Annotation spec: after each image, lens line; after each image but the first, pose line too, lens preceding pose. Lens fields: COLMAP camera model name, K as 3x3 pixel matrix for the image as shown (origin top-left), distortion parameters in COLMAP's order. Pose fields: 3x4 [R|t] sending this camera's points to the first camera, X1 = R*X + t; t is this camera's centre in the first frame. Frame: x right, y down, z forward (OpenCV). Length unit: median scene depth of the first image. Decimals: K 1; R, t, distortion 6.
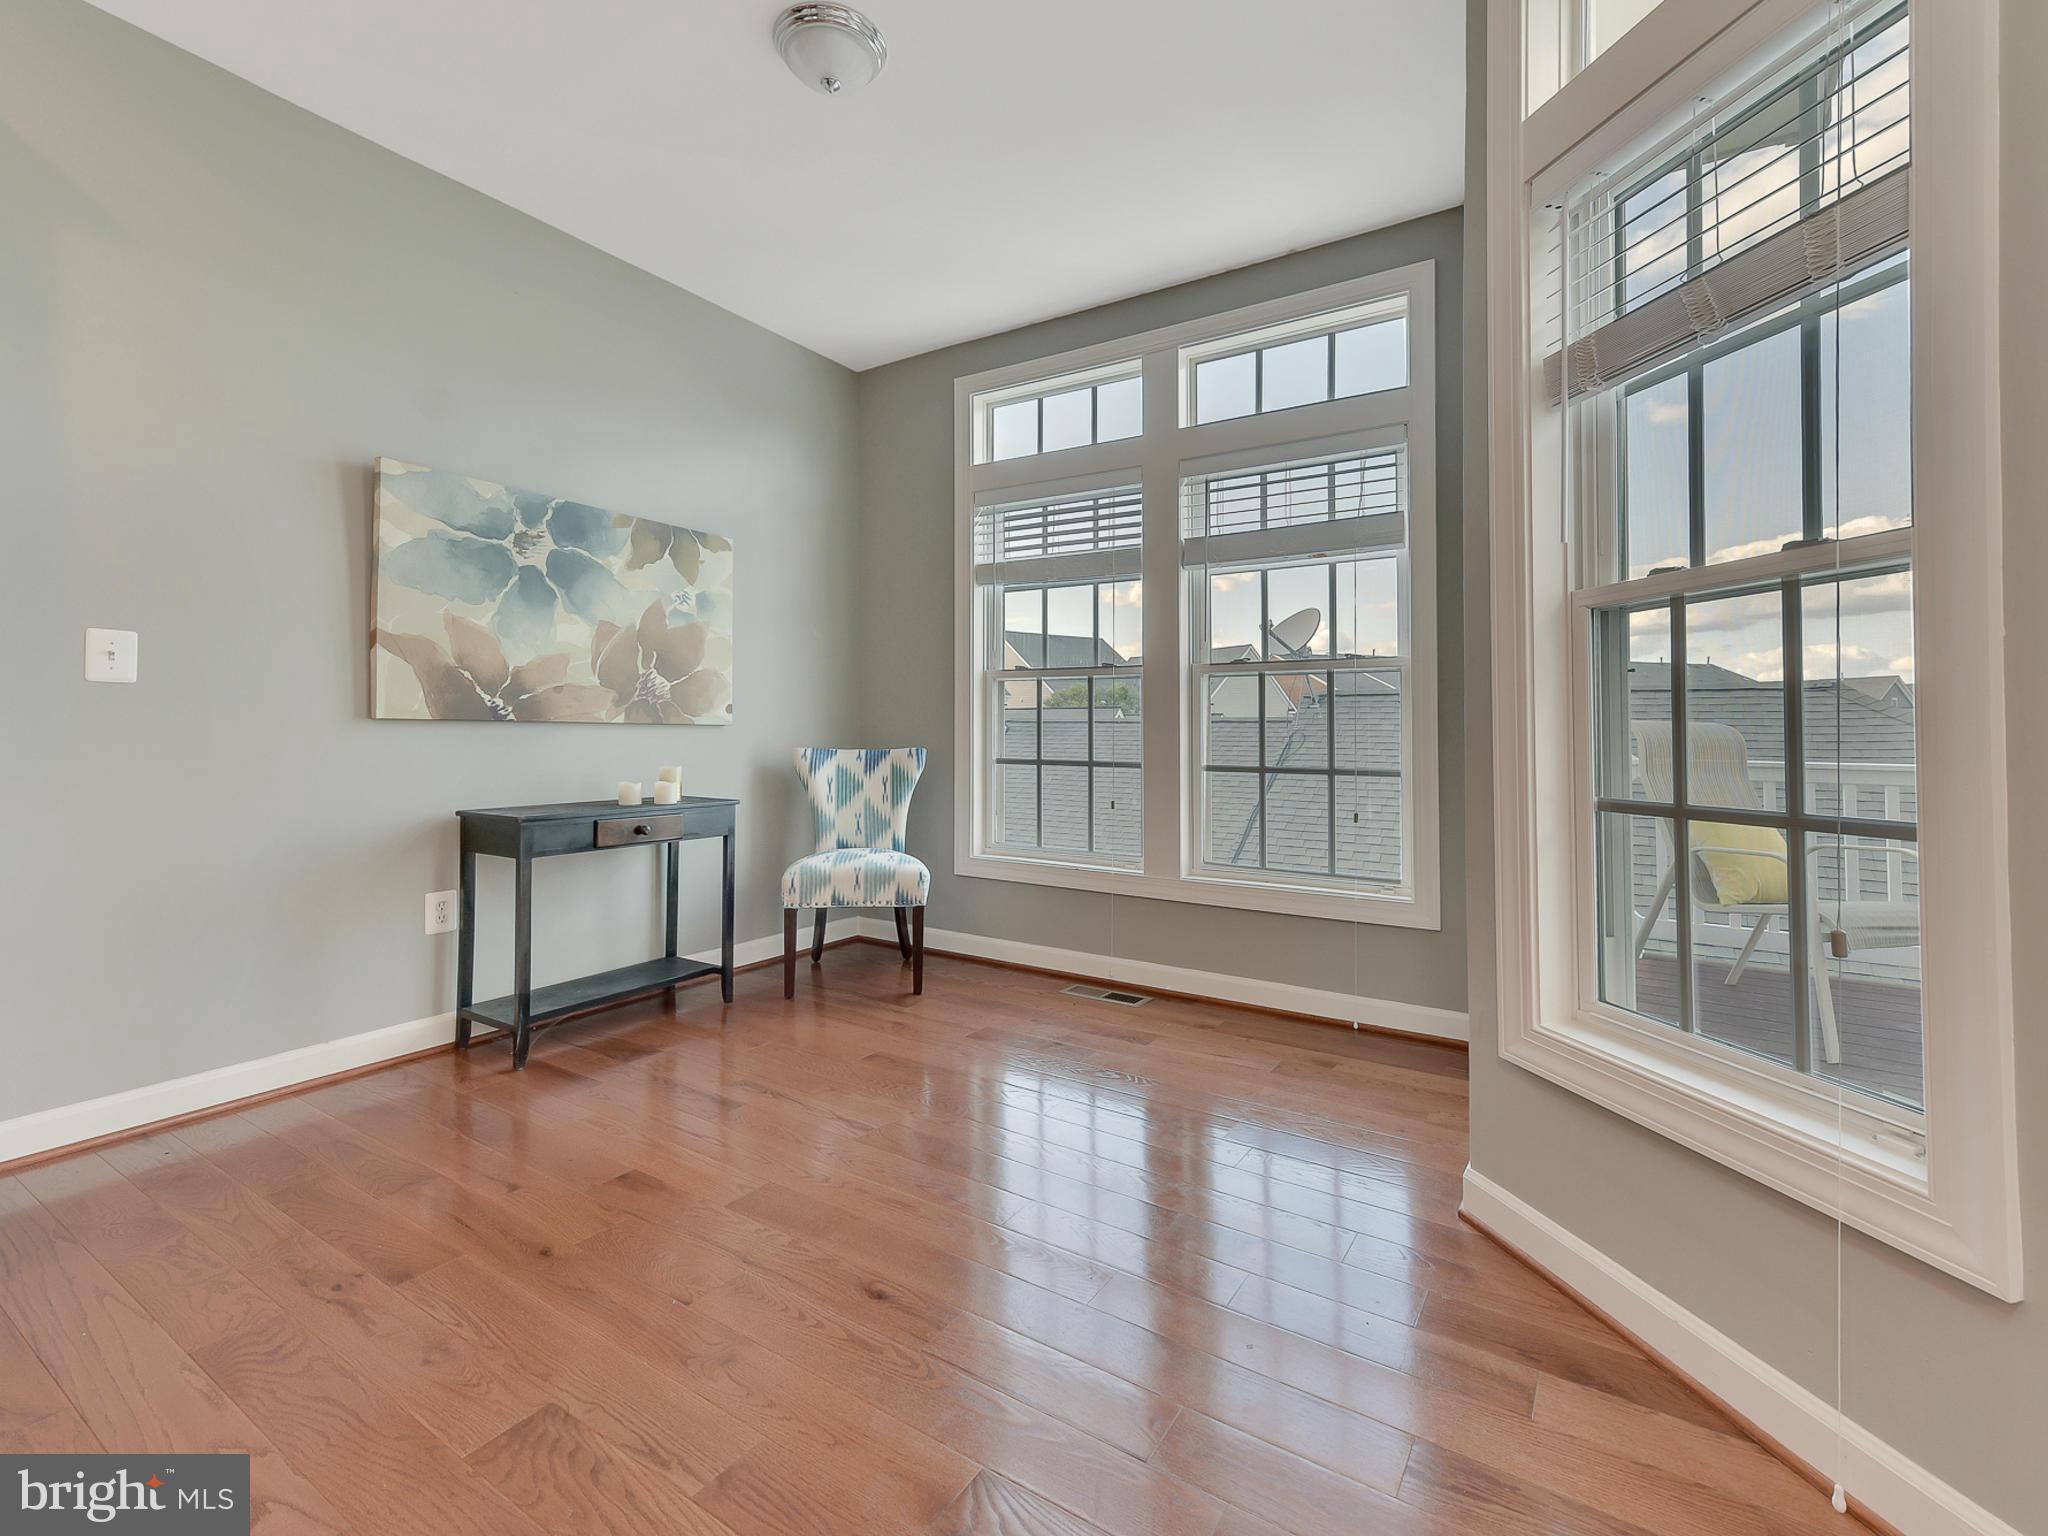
lens RADIAL K [[917.3, 0, 1016.2], [0, 917.3, 715.5], [0, 0, 1]] dist [0.000338, 0.000133]
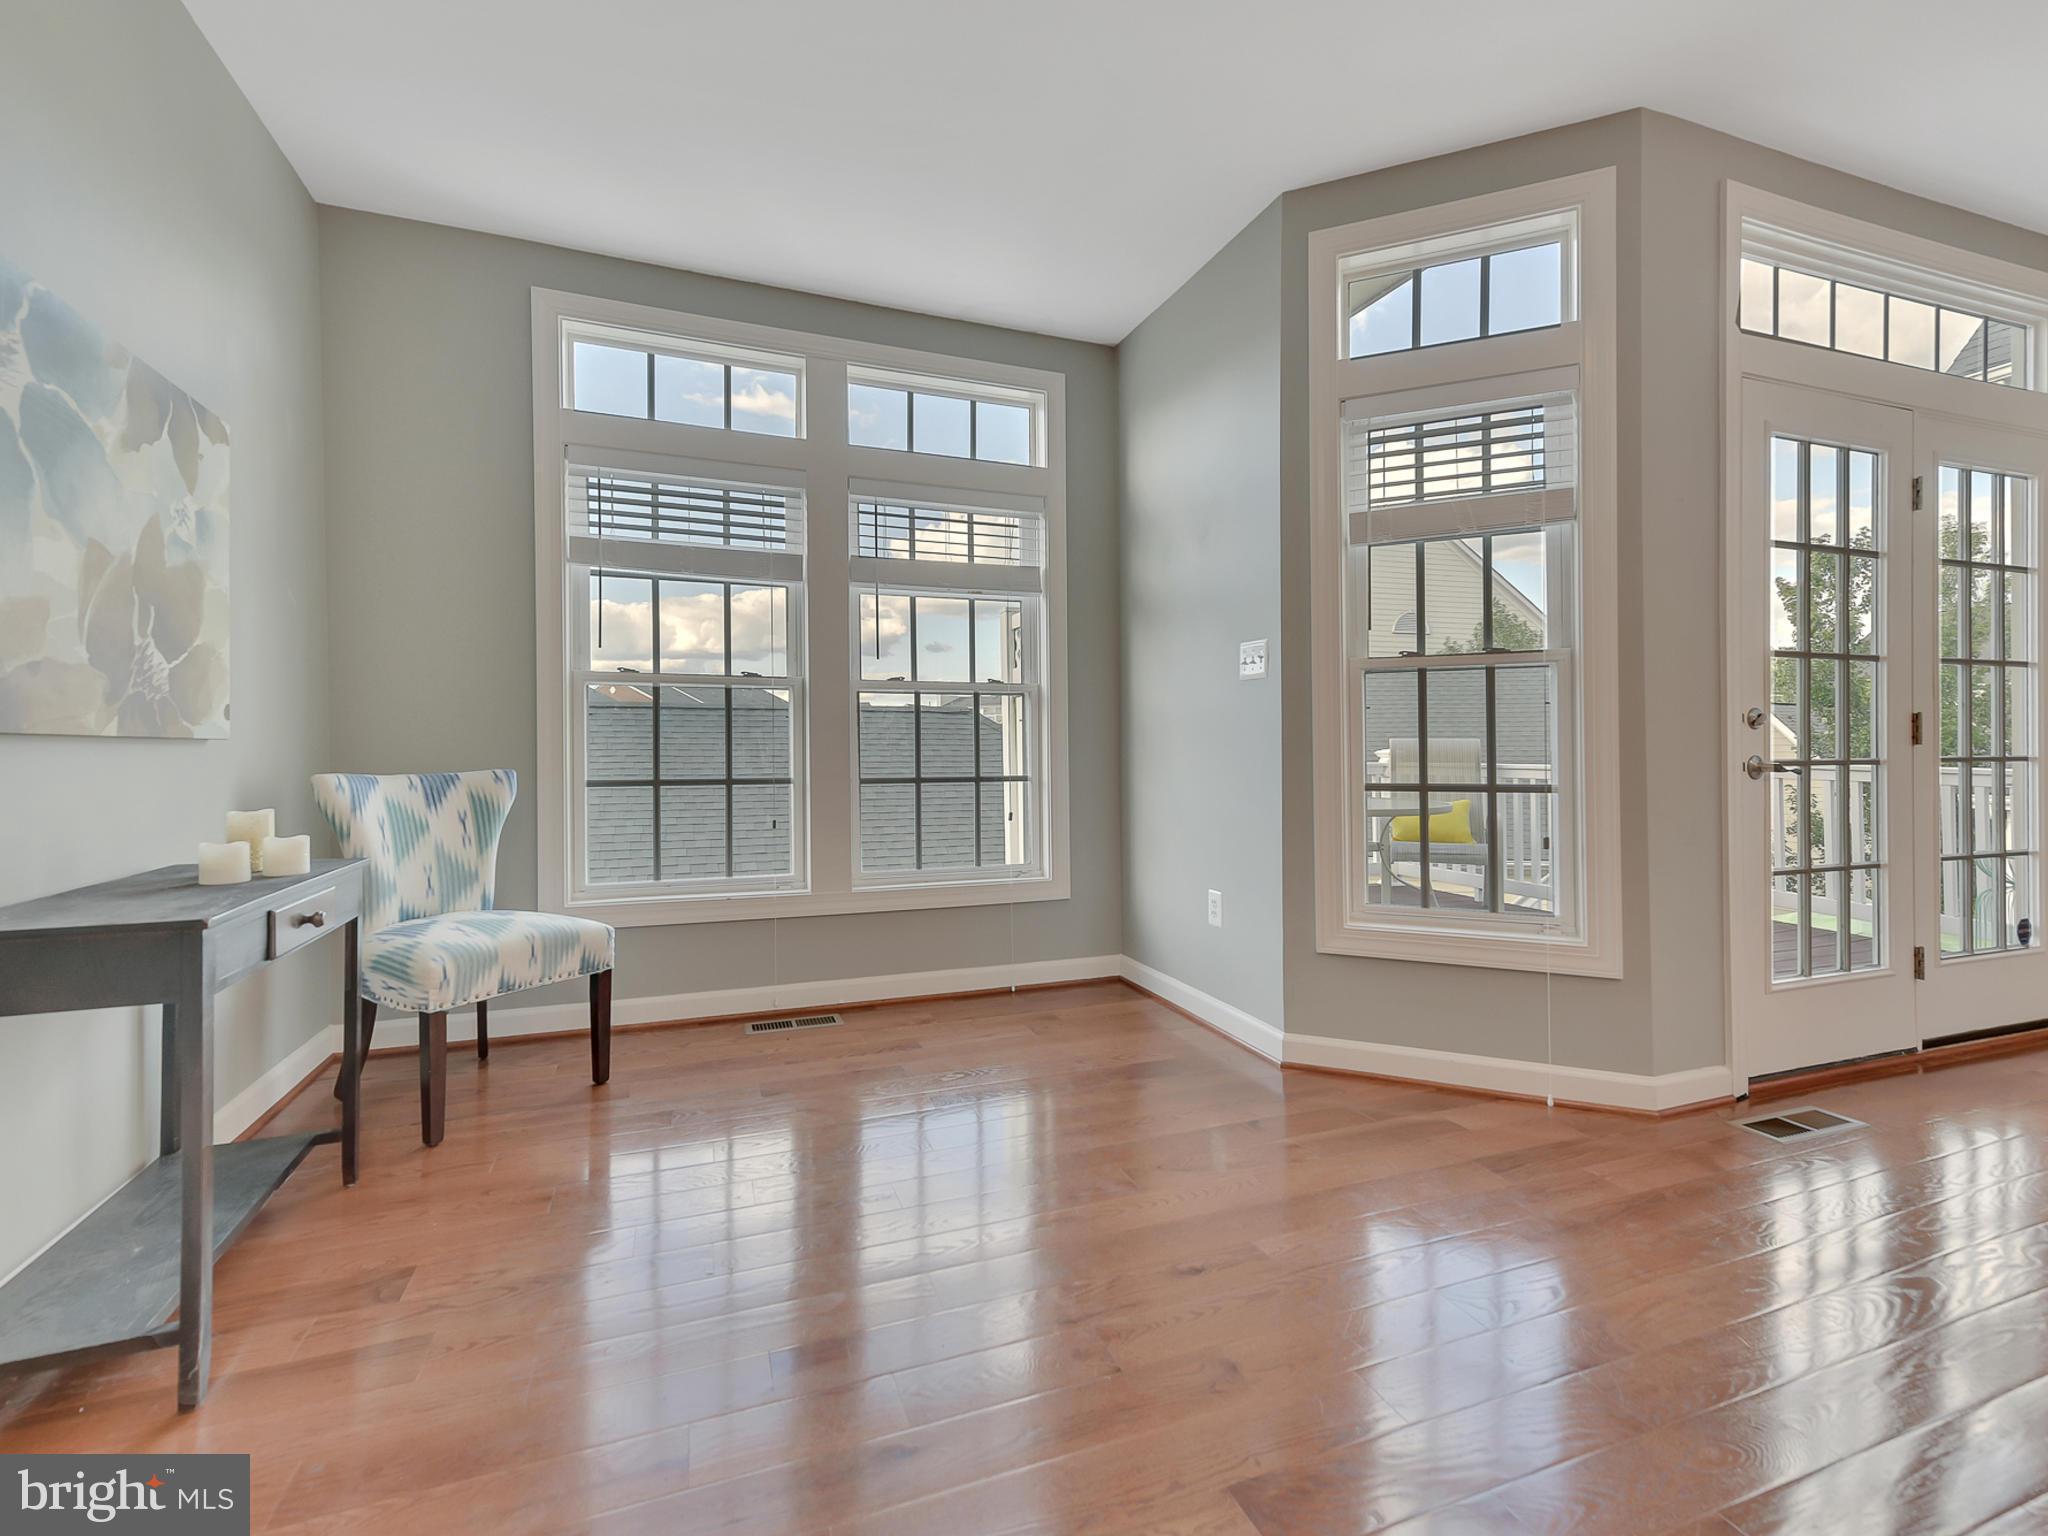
lens RADIAL K [[928.9, 0, 974.6], [0, 928.9, 744.7], [0, 0, 1]] dist [0.018835, -0.024338]
pose [[0.592452, -0.004551, 0.805593, -0.558362], [-0.007841, 0.999904, 0.011415, 0.003342], [-0.805567, -0.013080, 0.592360, 0.277731]]
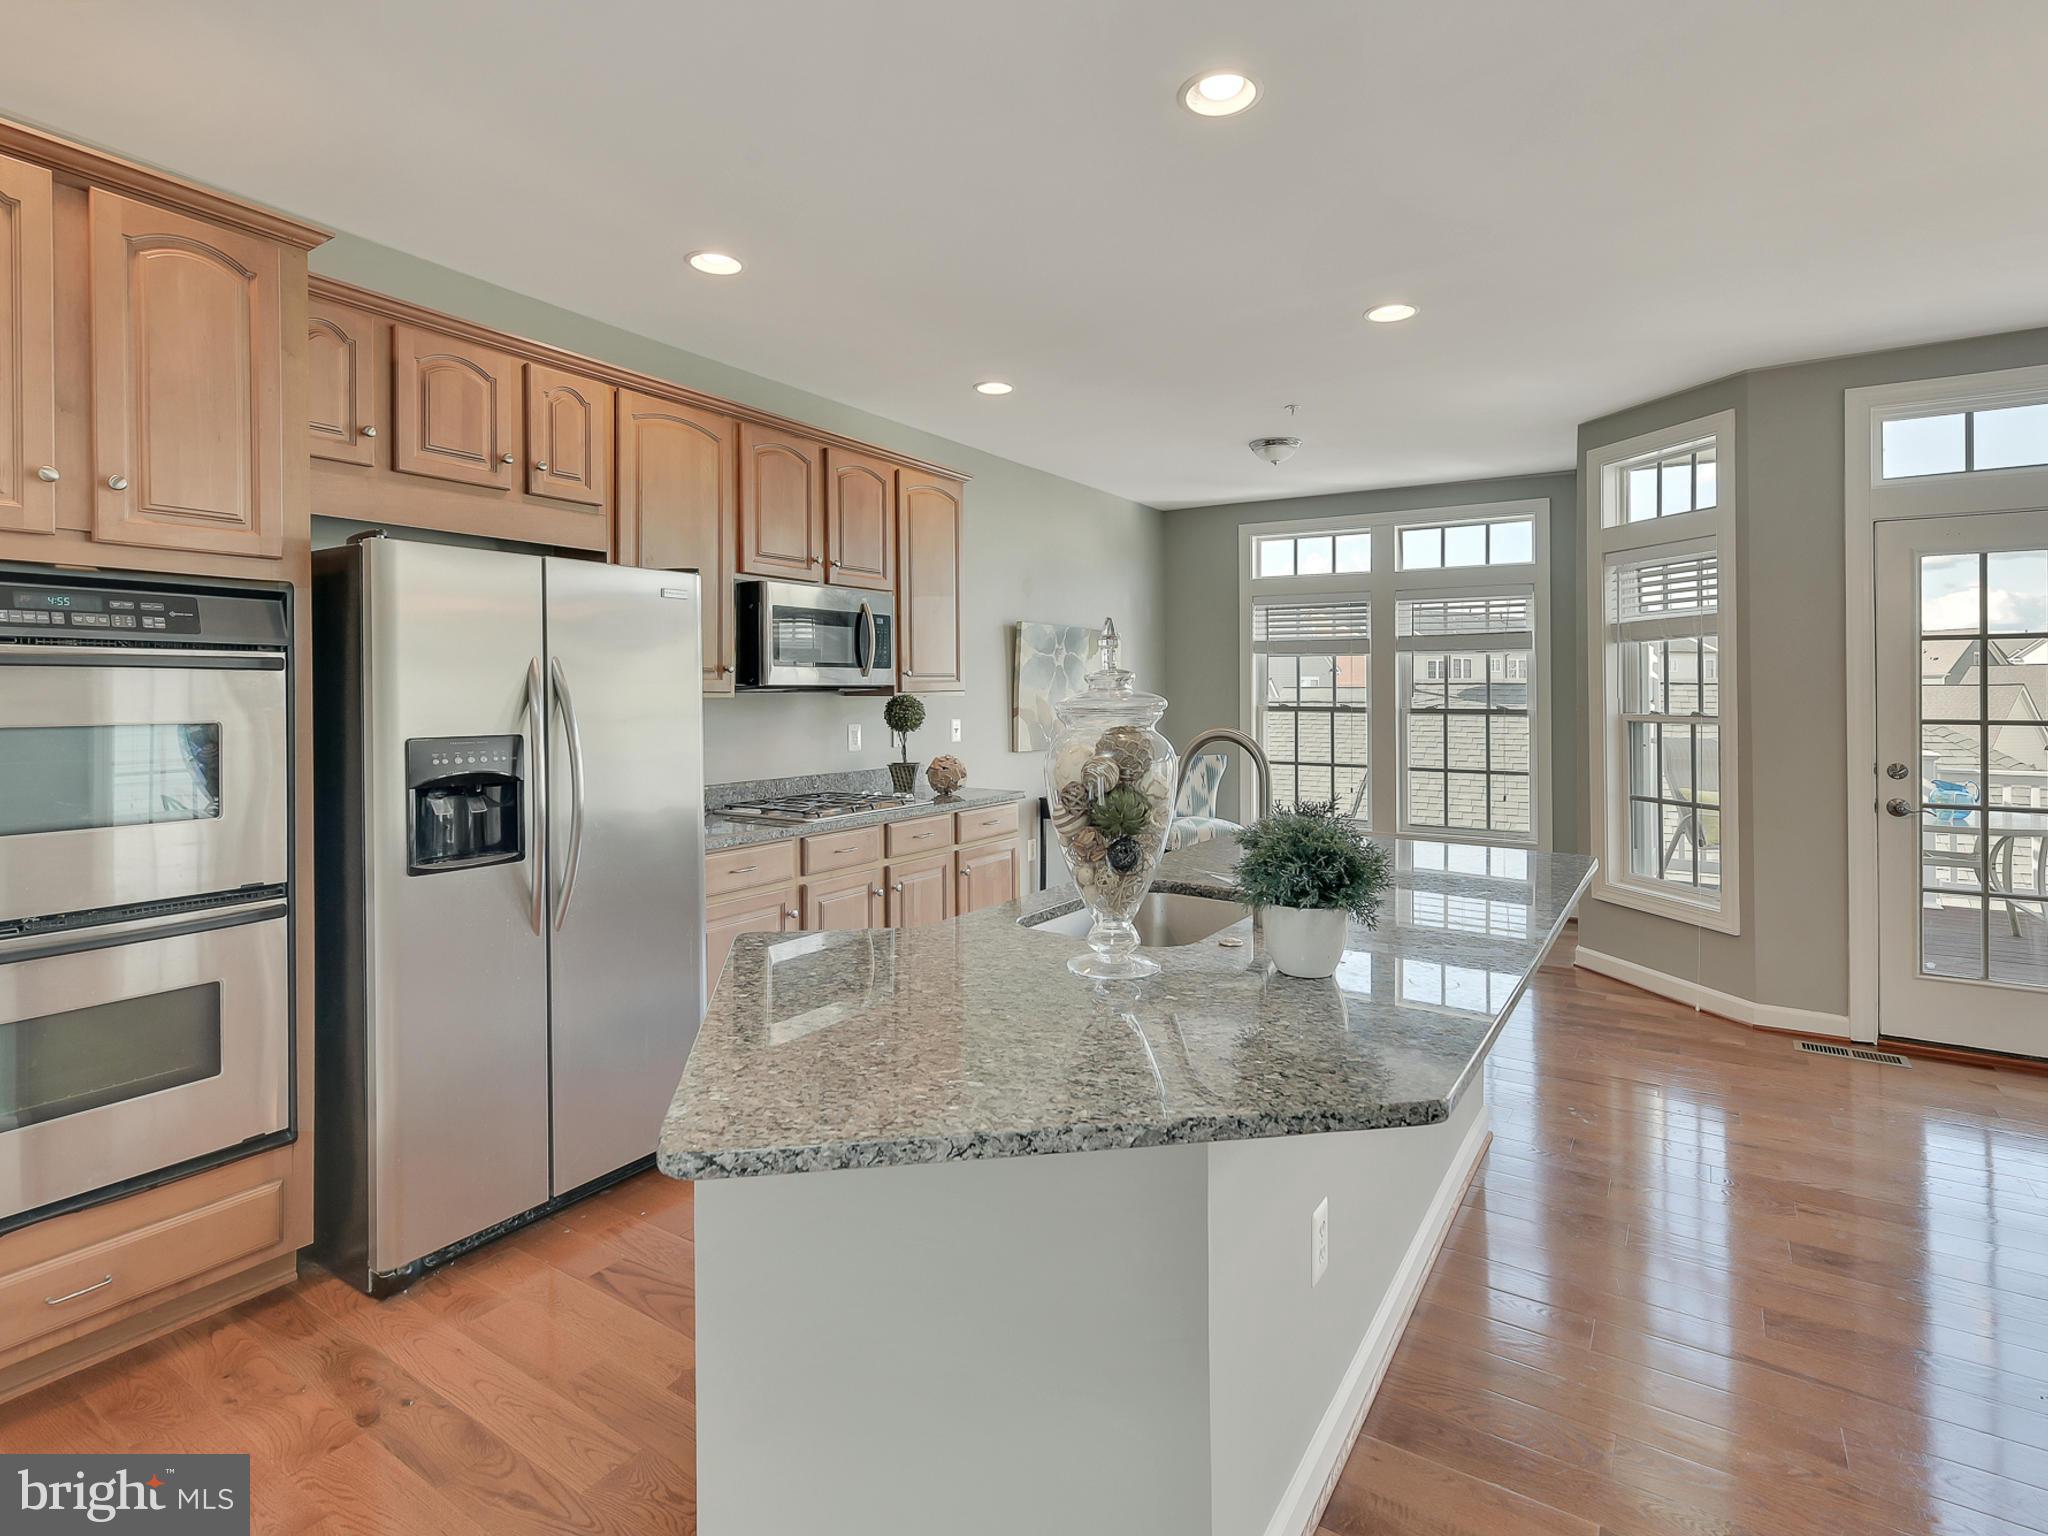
lens RADIAL K [[1001.4, 0, 1033.9], [0, 1001.4, 699.4], [0, 0, 1]] dist [0.010917, 0.000333]
pose [[0.999792, -0.009075, 0.018254, -0.538766], [0.008545, 0.999546, 0.028884, -0.134220], [-0.018508, -0.028722, 0.999416, -0.882374]]
